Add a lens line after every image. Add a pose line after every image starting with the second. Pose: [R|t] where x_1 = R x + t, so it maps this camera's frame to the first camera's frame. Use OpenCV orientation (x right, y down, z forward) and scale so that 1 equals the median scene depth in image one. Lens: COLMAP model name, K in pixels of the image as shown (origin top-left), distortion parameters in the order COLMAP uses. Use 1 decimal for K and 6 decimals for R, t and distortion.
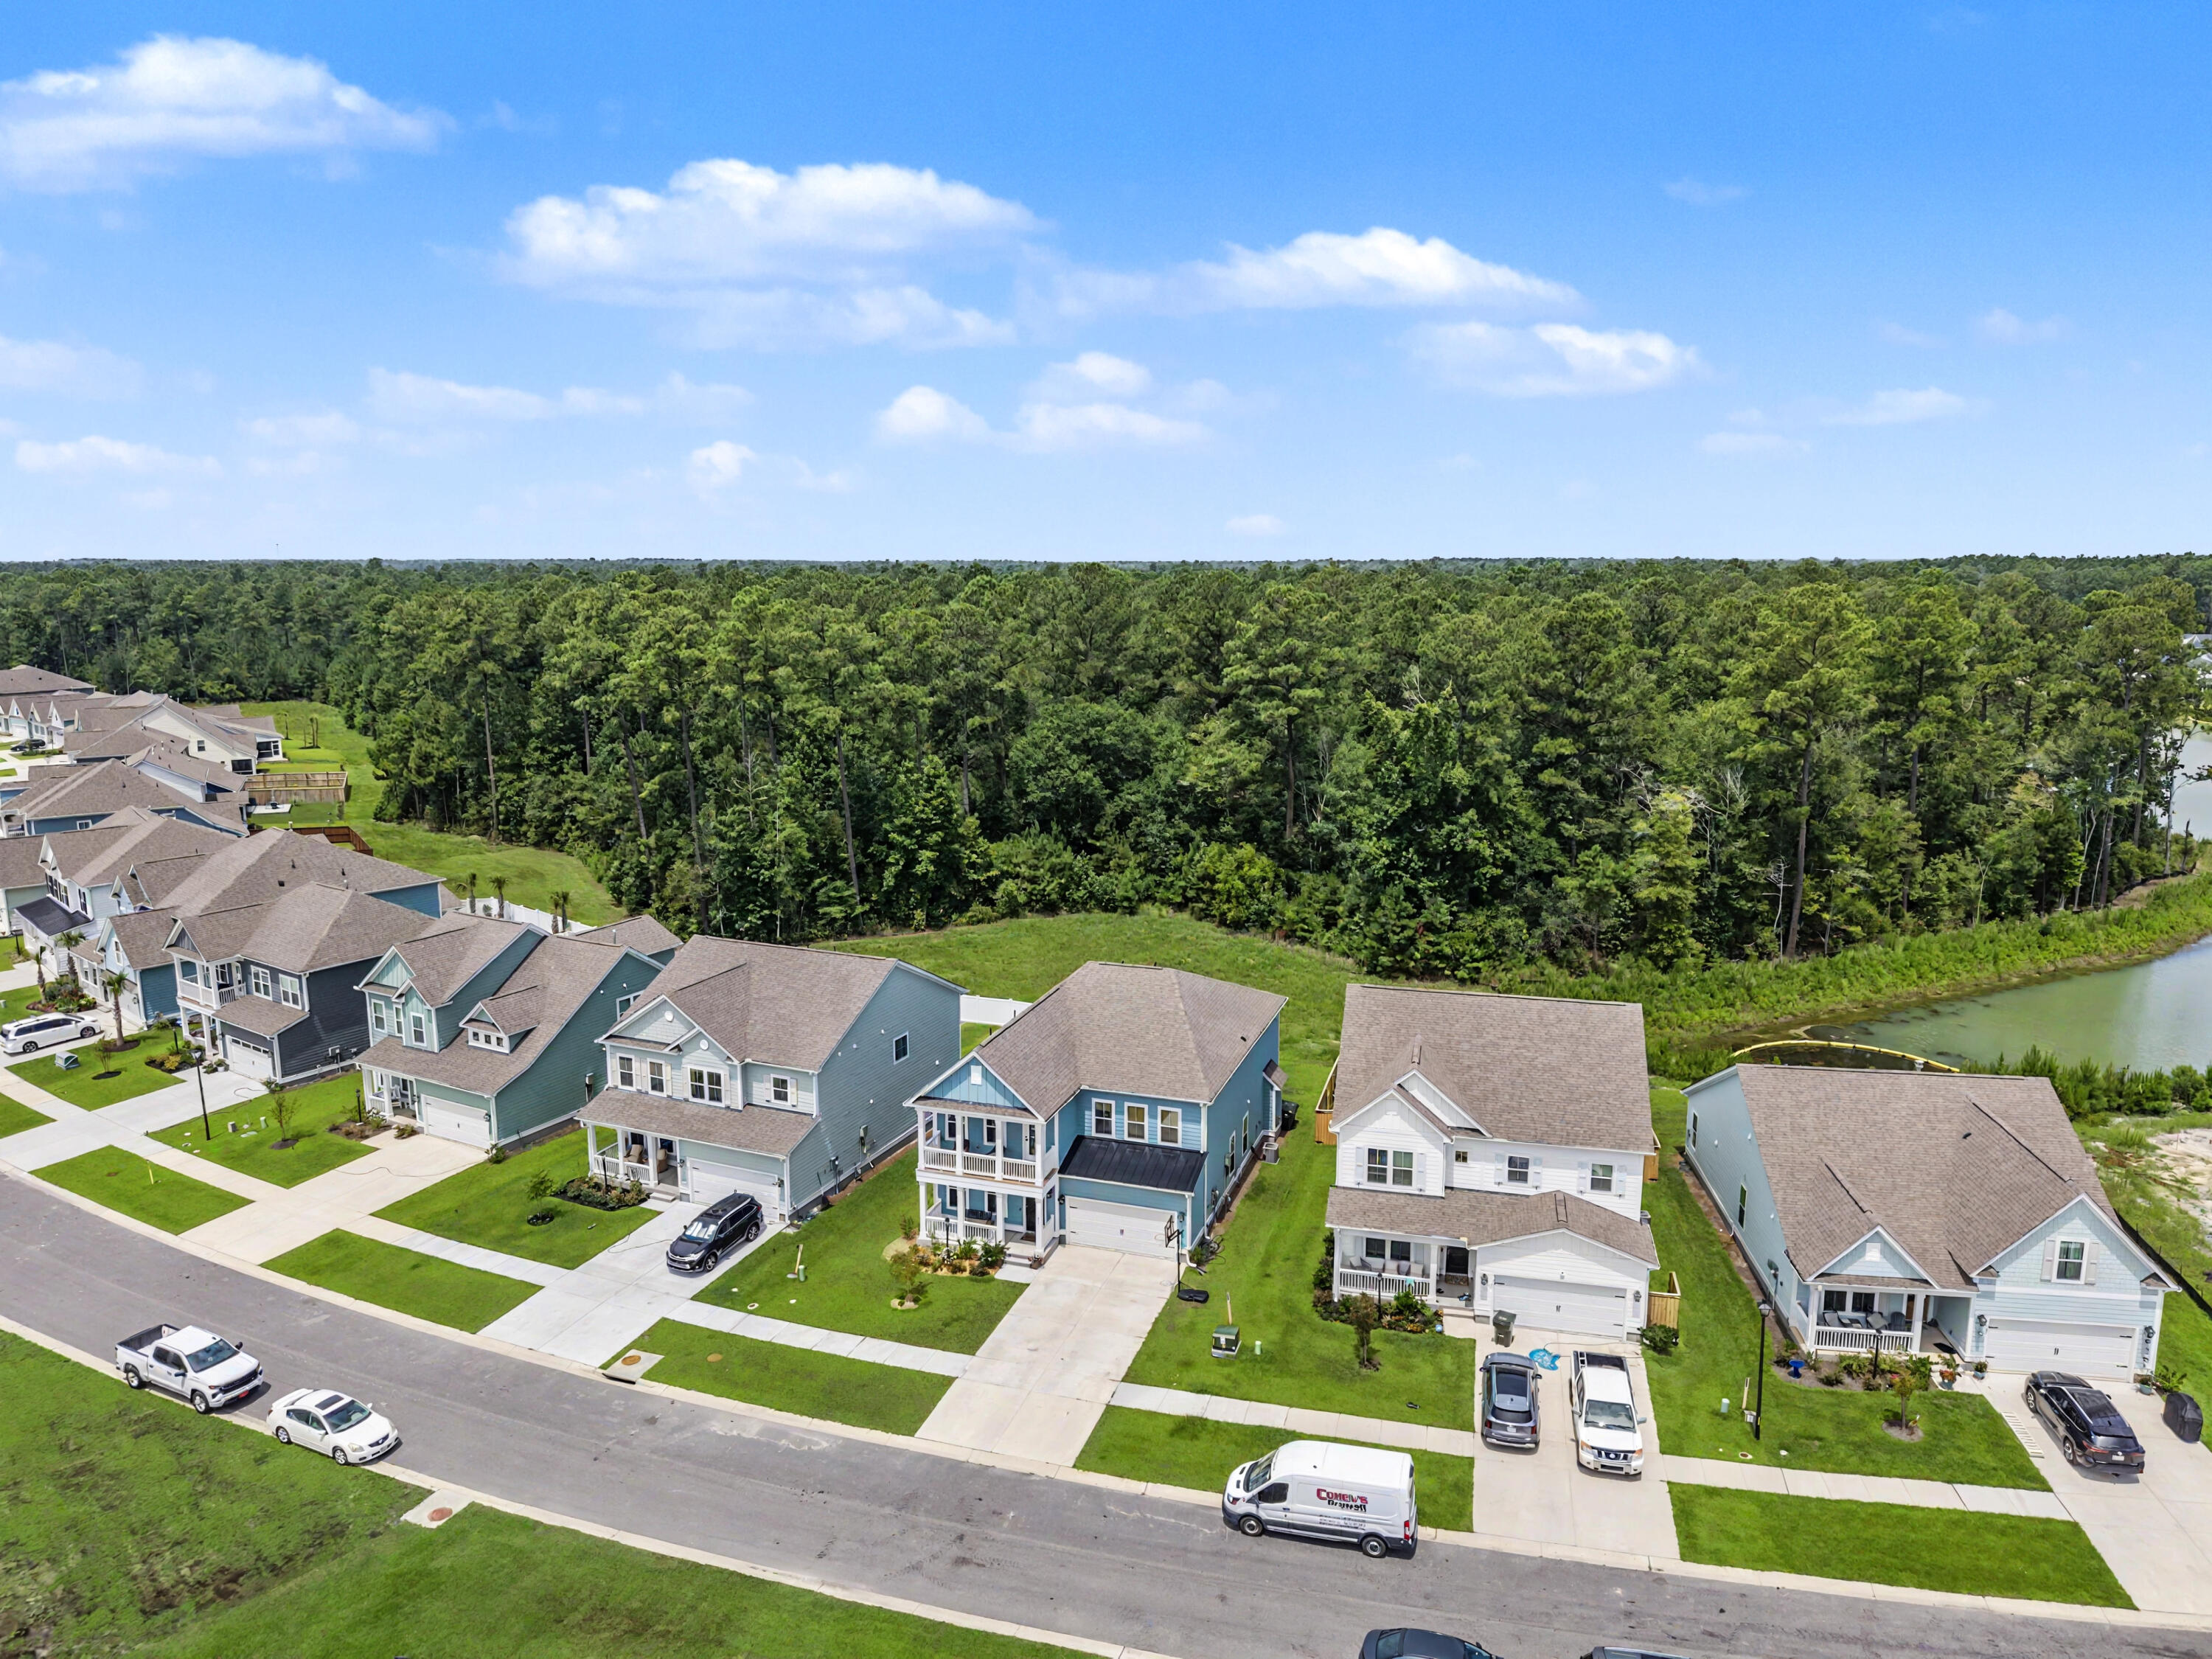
lens RADIAL K [[1481.9, 0, 1105.7], [0, 1481.9, 833.5], [0, 0, 1]] dist [0.035347, -0.038849]
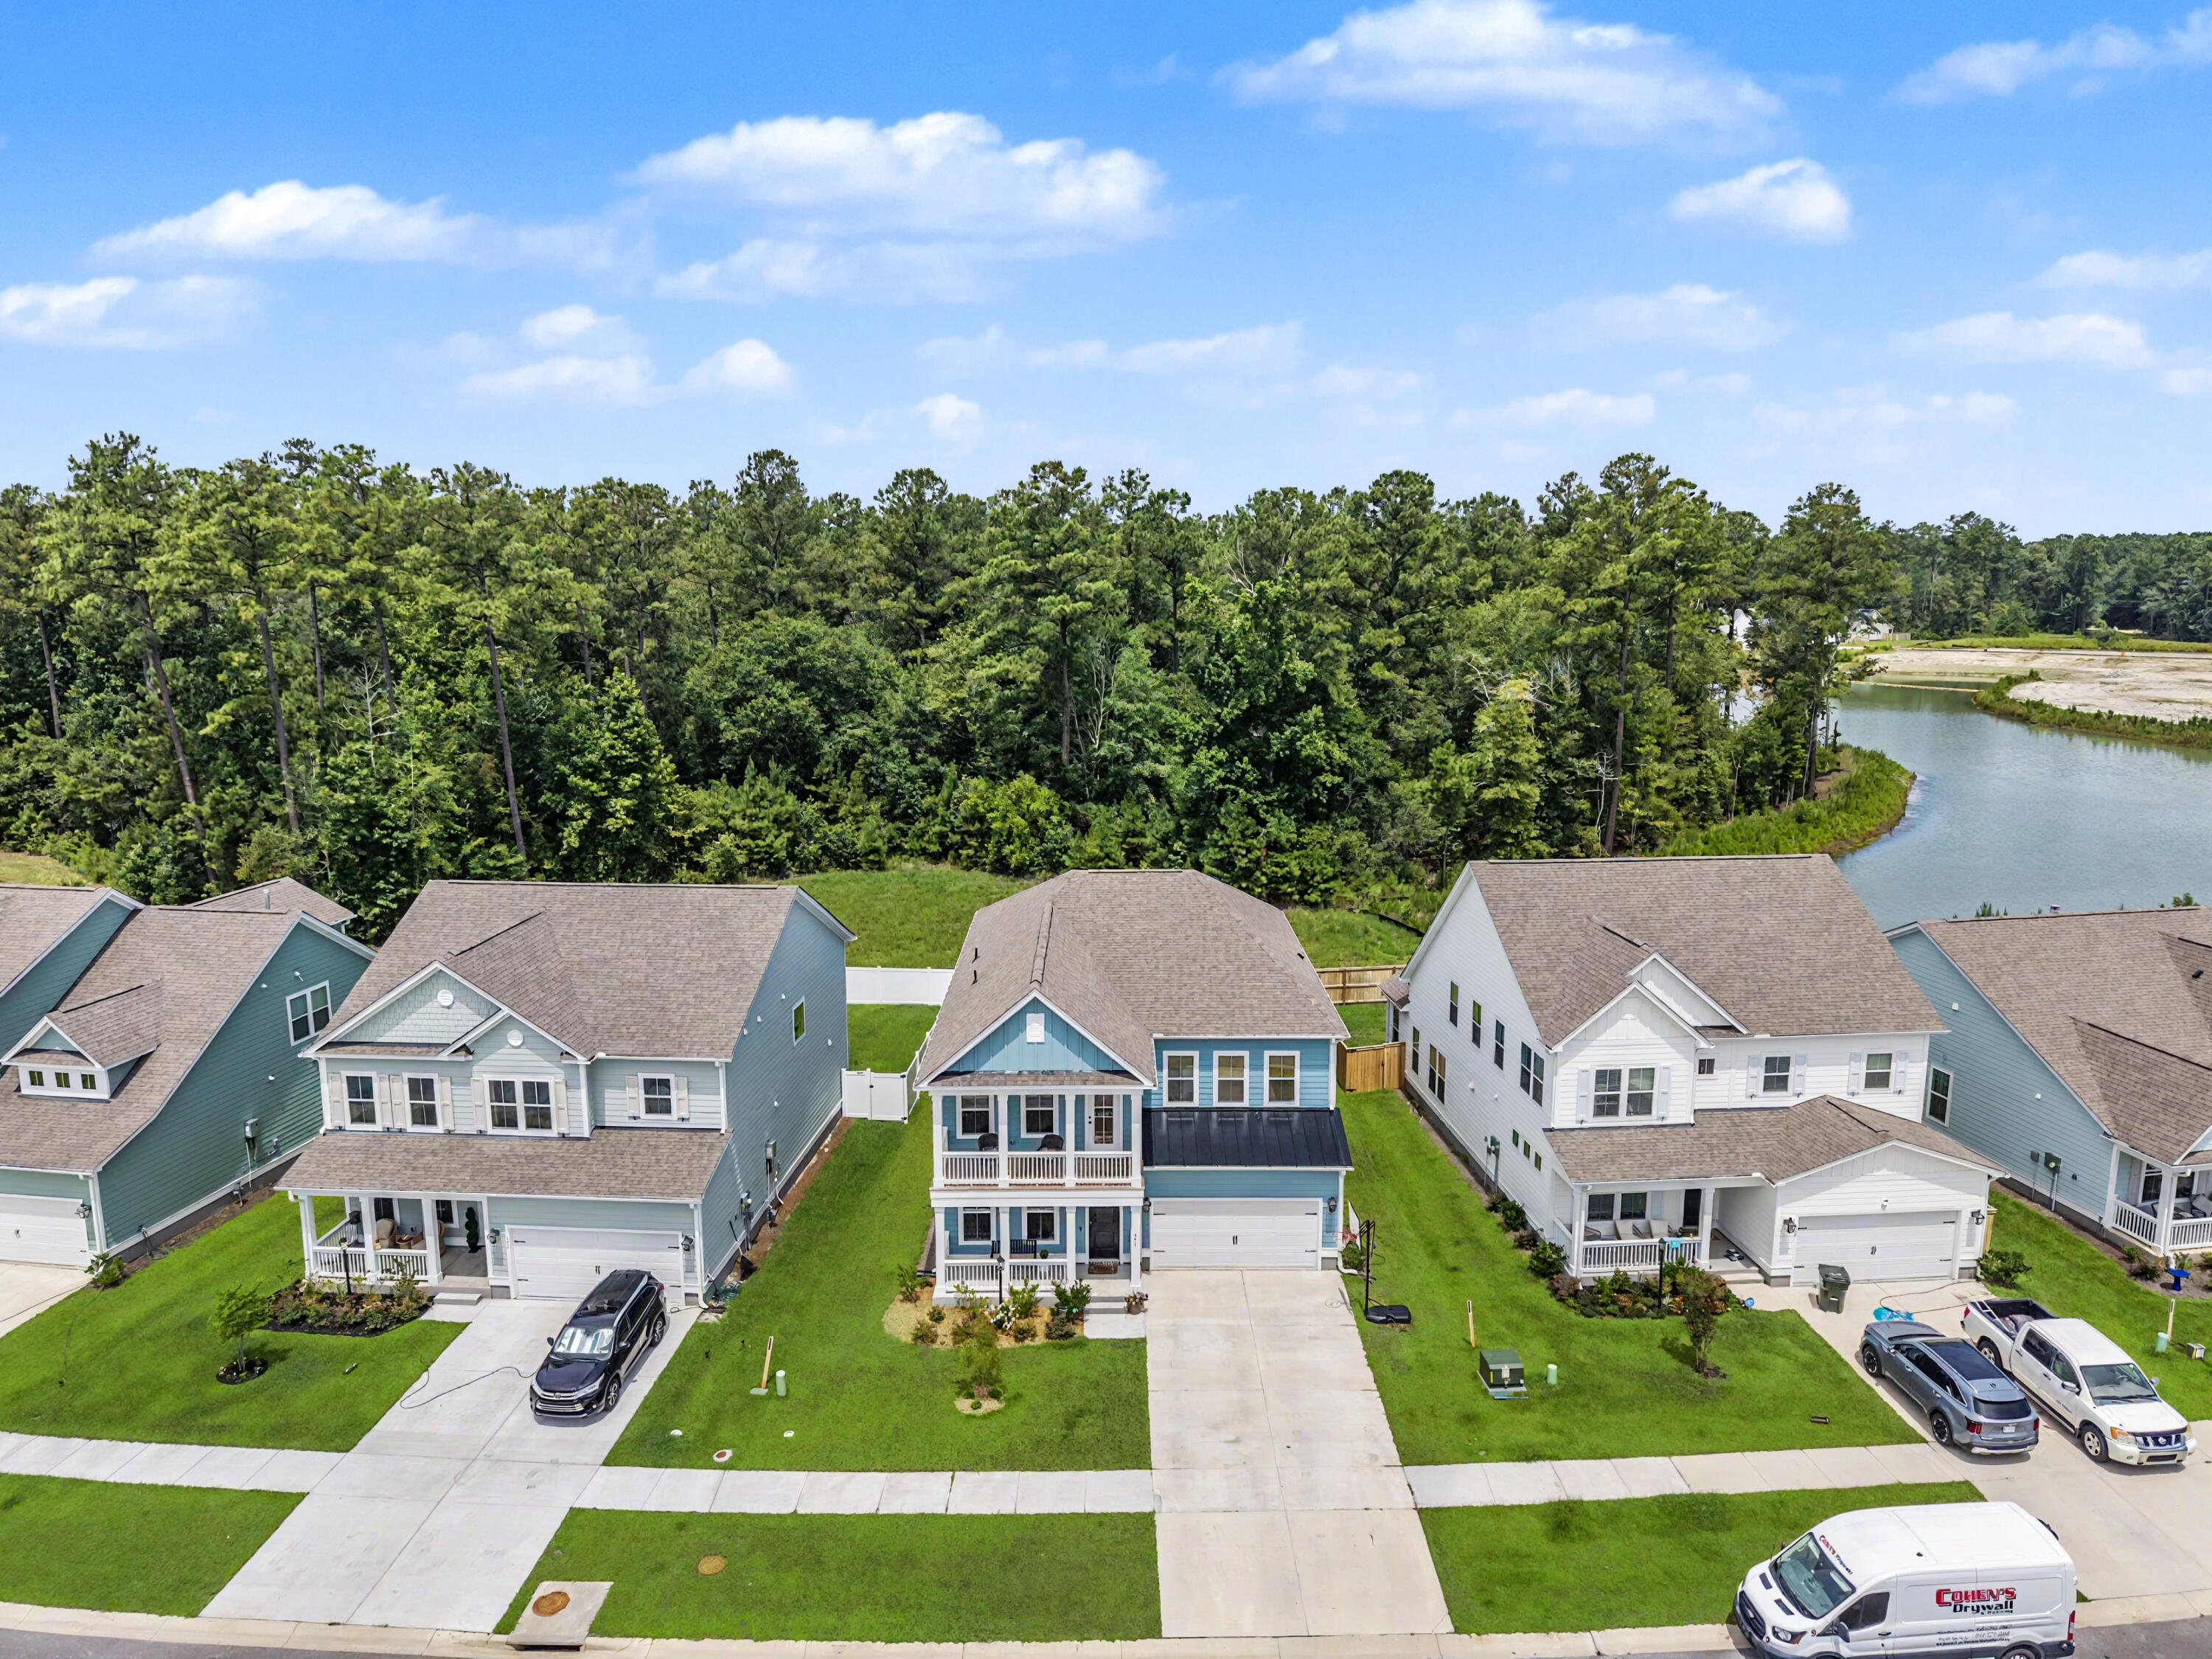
lens RADIAL K [[1481.9, 0, 1109.2], [0, 1481.9, 830.7], [0, 0, 1]] dist [0.035347, -0.038849]
pose [[0.944176, -0.058258, 0.324250, -0.241107], [0.059962, 0.998189, 0.004743, 0.071099], [-0.323939, 0.014965, 0.945960, 0.353730]]
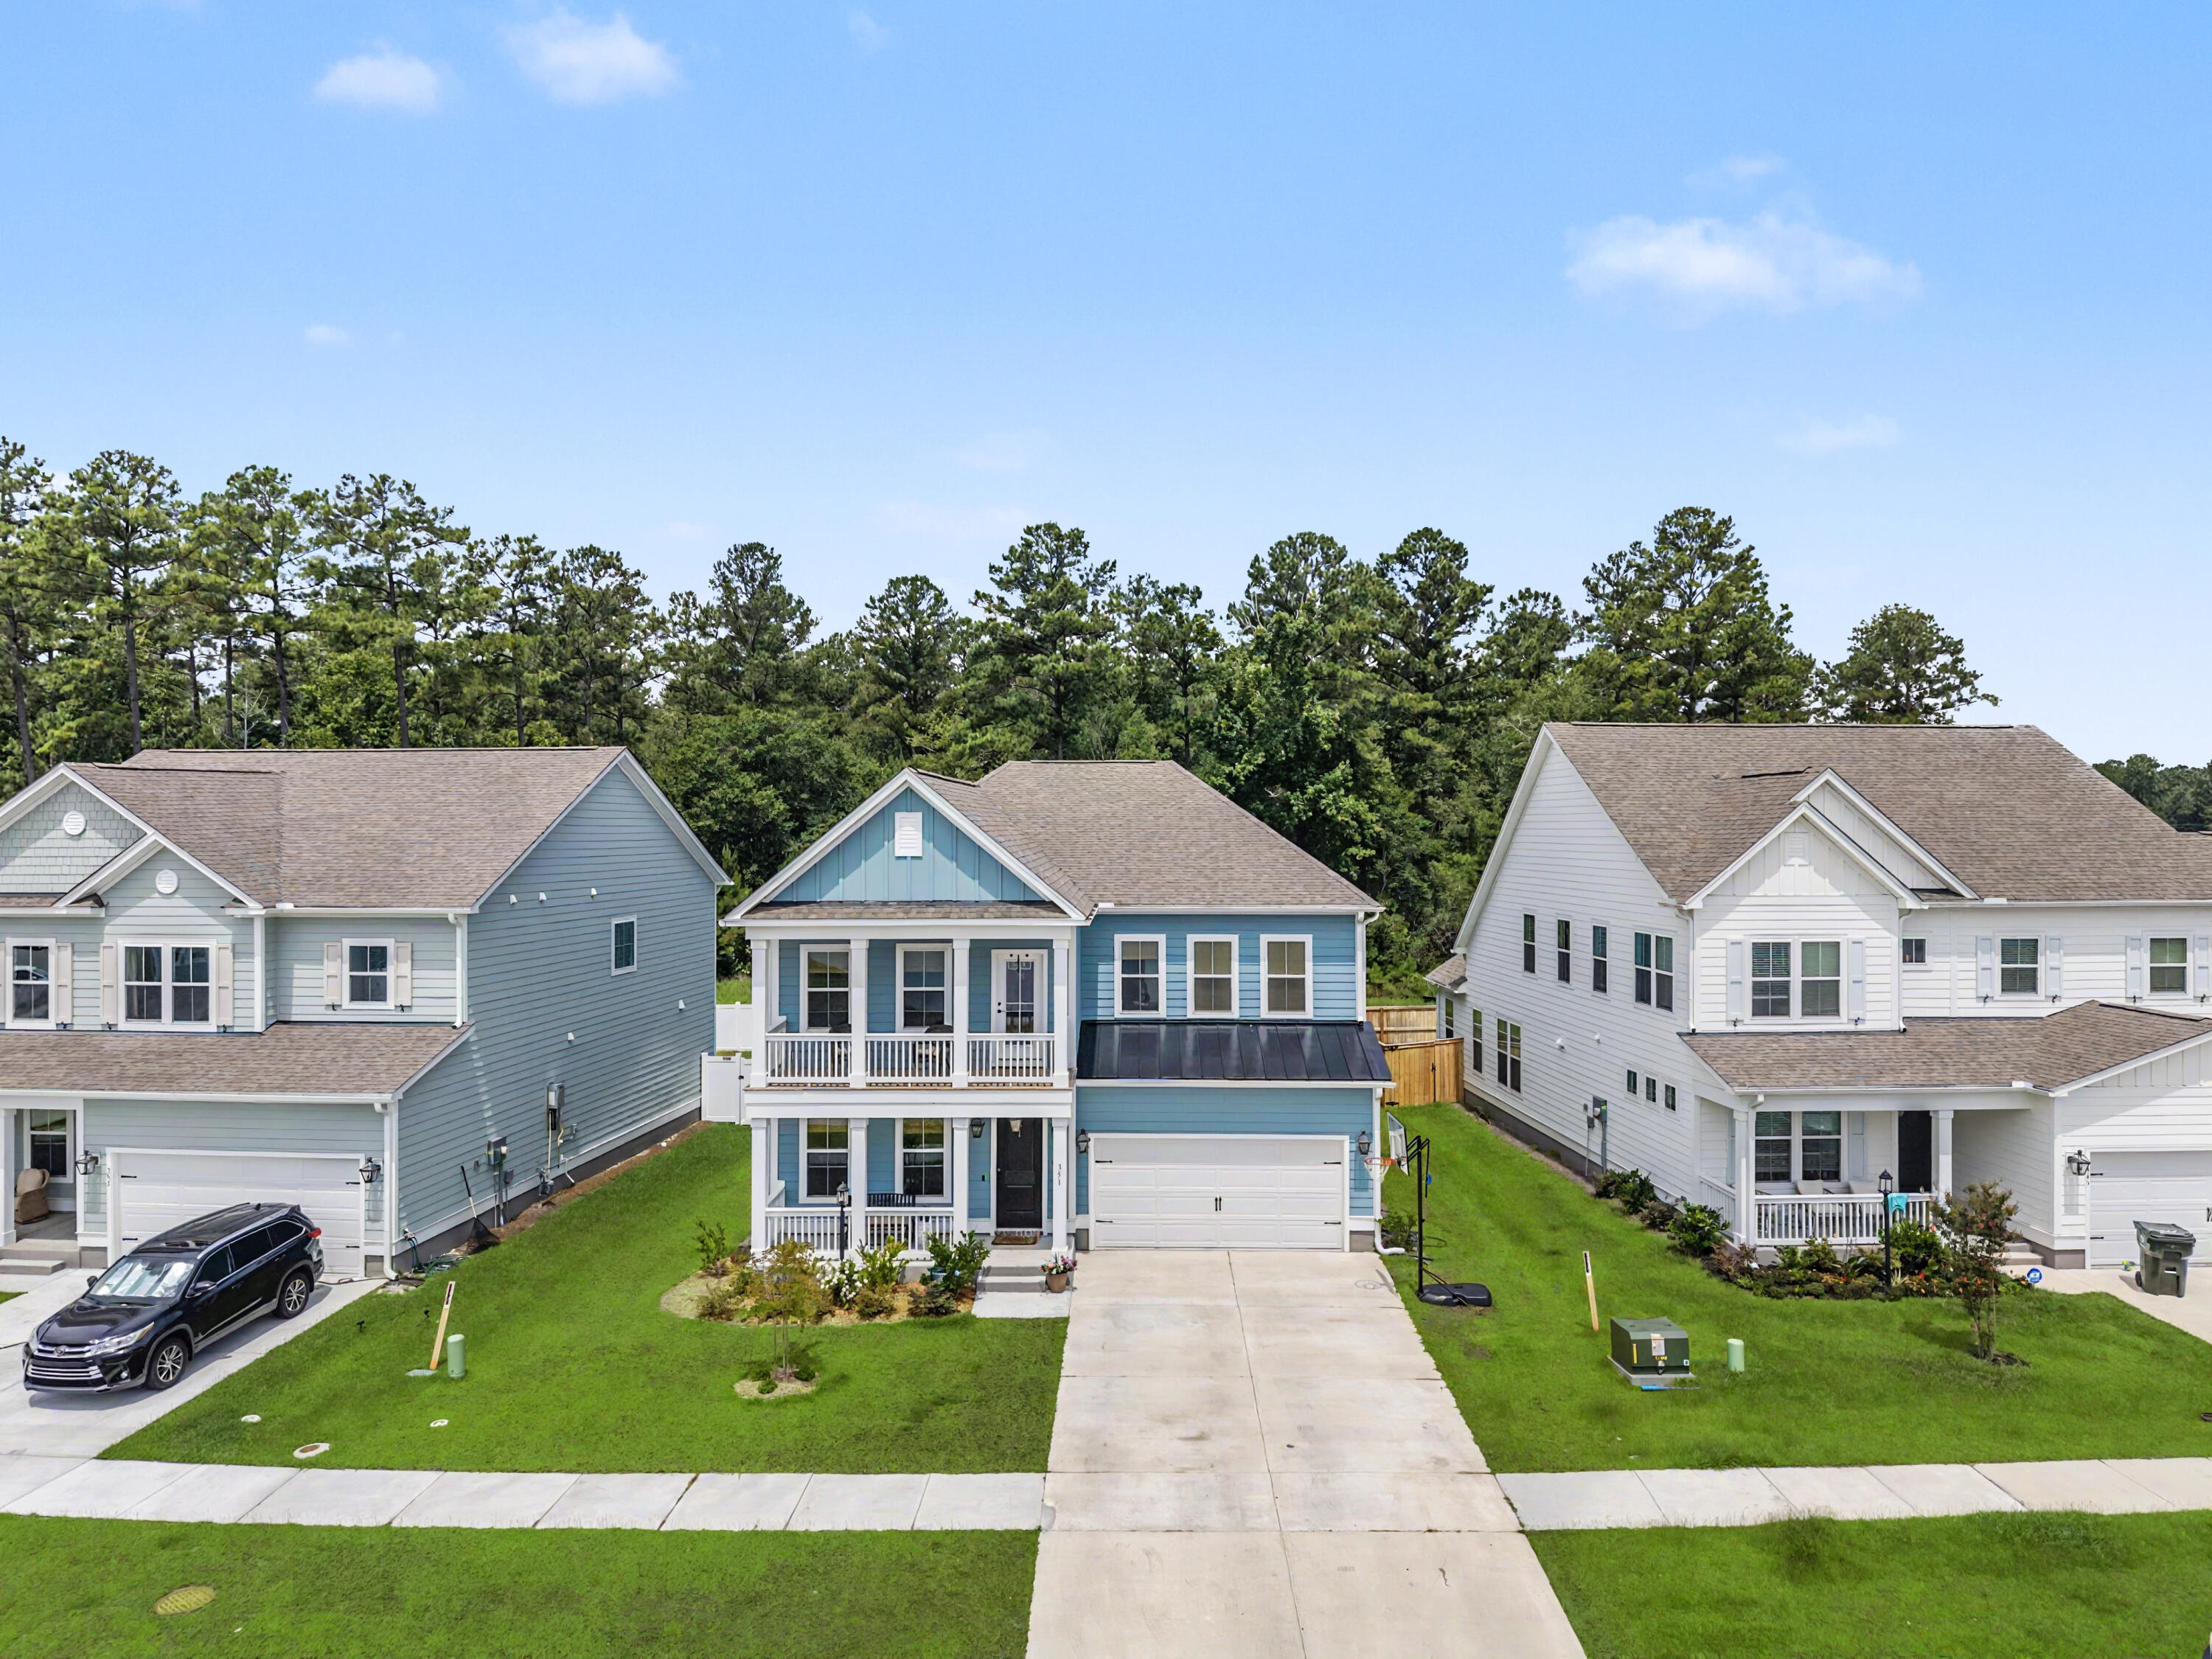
lens RADIAL K [[1481.9, 0, 1109.5], [0, 1481.9, 829.1], [0, 0, 1]] dist [0.035347, -0.038849]
pose [[0.951729, 0.001290, 0.306936, -0.151362], [0.054142, 0.983605, -0.172015, 0.221085], [-0.302126, 0.180330, 0.936056, 0.539725]]
